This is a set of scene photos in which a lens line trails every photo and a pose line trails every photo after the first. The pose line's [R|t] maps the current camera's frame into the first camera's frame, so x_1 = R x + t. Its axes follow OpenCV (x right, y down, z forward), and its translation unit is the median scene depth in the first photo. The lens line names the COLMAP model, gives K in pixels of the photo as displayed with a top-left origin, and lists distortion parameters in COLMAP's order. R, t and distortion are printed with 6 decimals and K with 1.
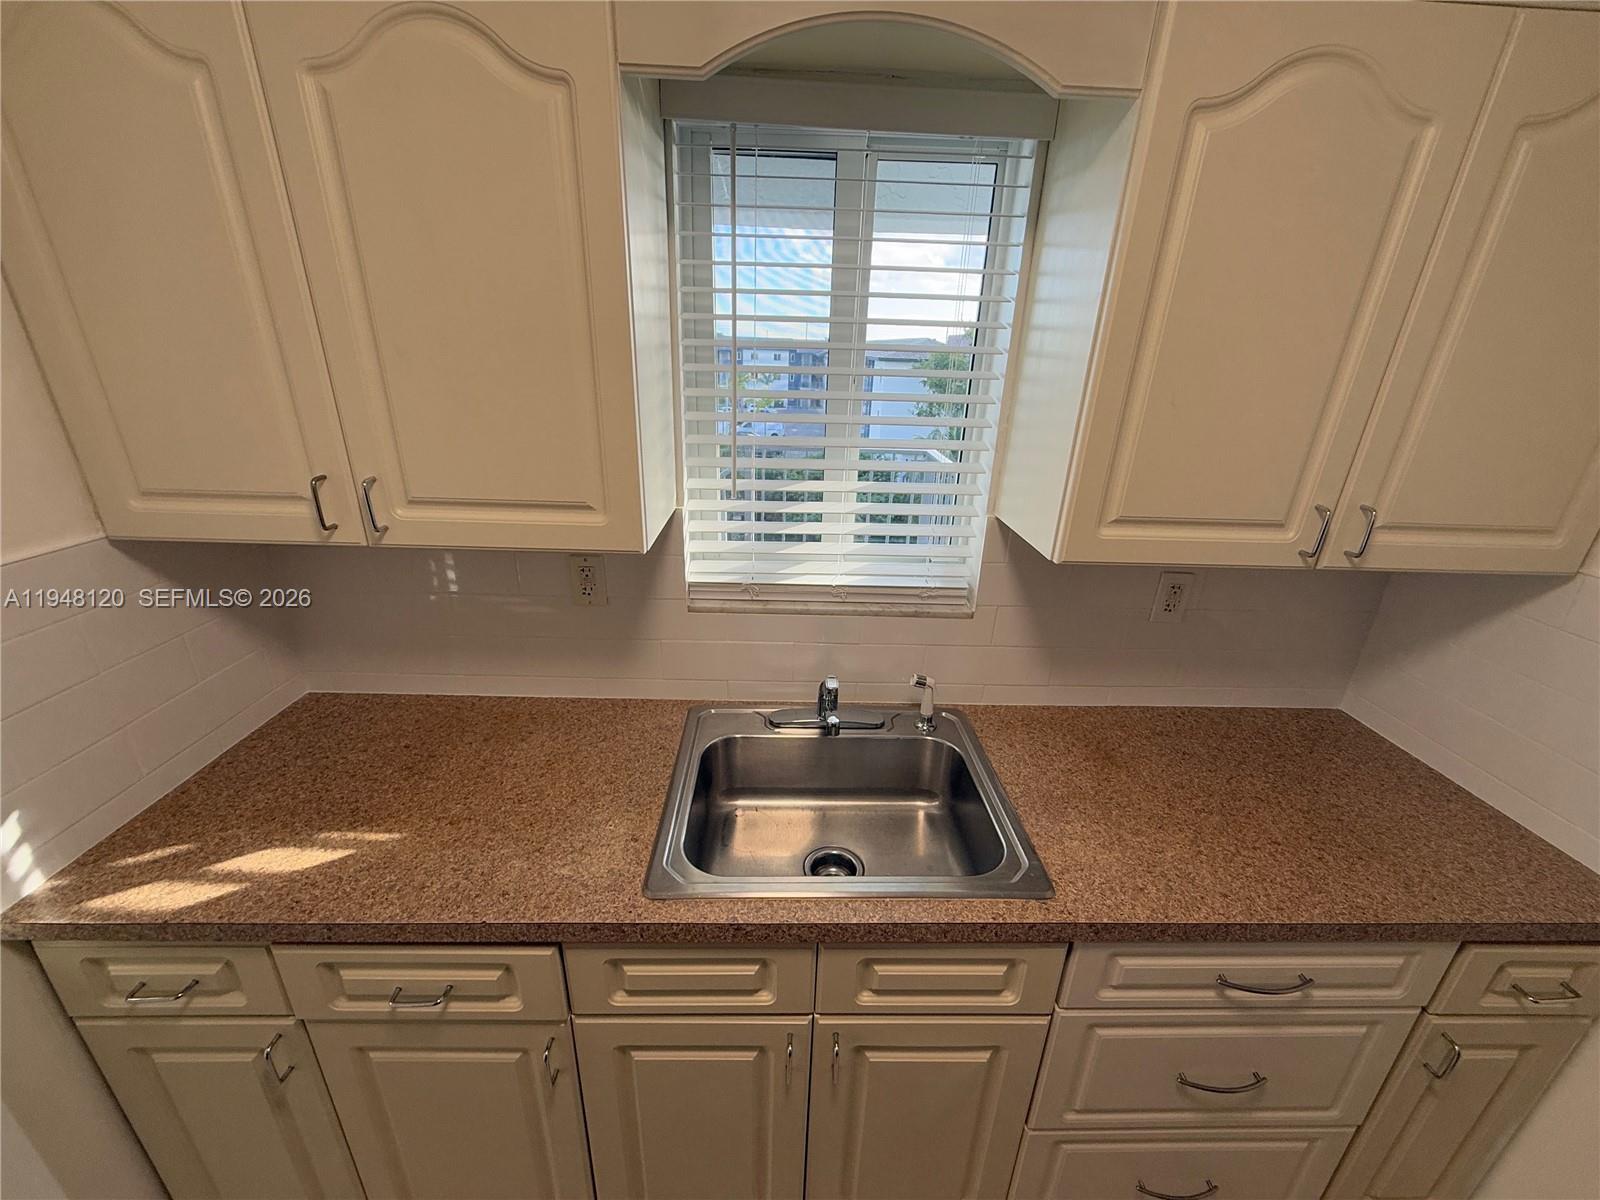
lens RADIAL K [[640.6, 0, 799.4], [0, 640.6, 603.5], [0, 0, 1]] dist [-0.000244, 0.000574]
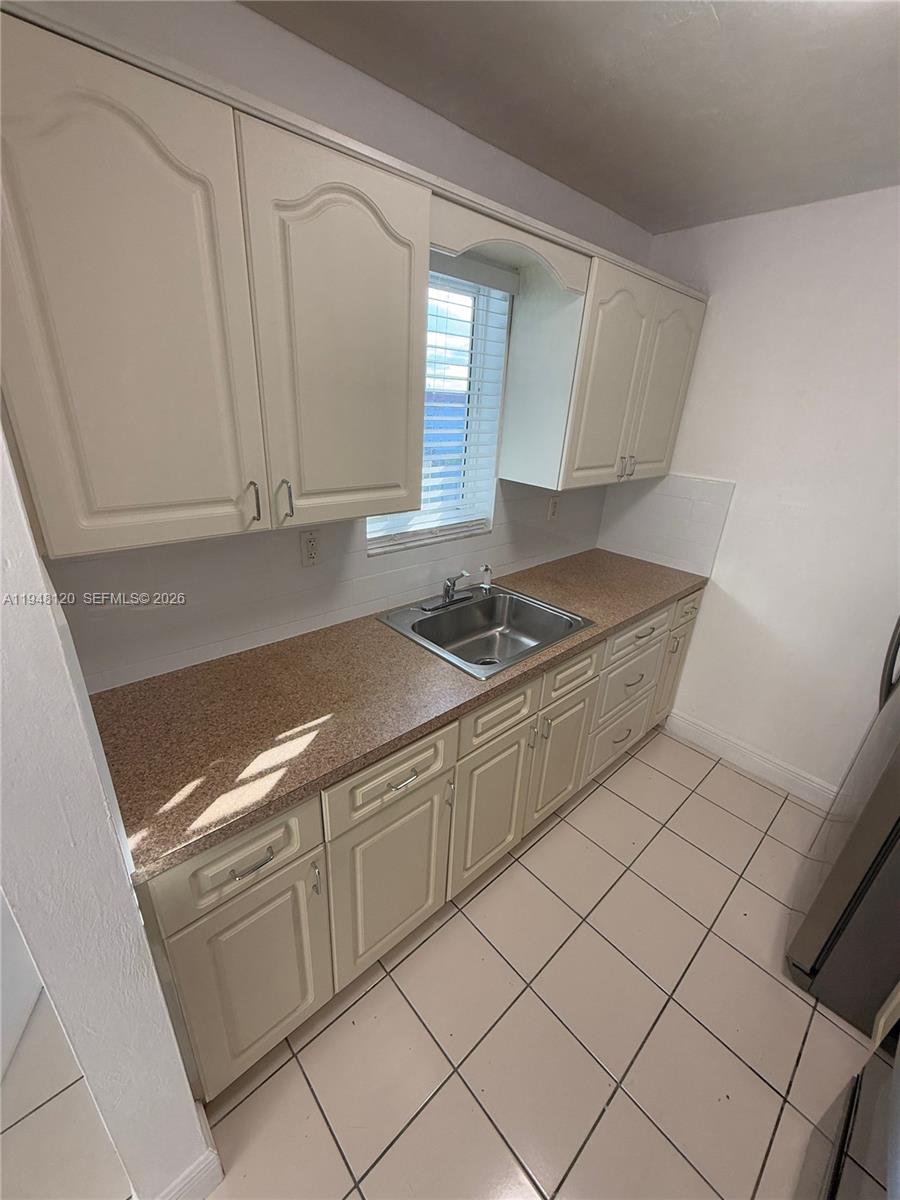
lens RADIAL K [[480.5, 0, 447.6], [0, 480.5, 602.7], [0, 0, 1]] dist [-0.000244, 0.000574]
pose [[0.755418, -0.251822, 0.604921, -1.000128], [0.220917, 0.967030, 0.126686, 0.017504], [-0.616879, 0.037937, 0.786143, -0.083618]]
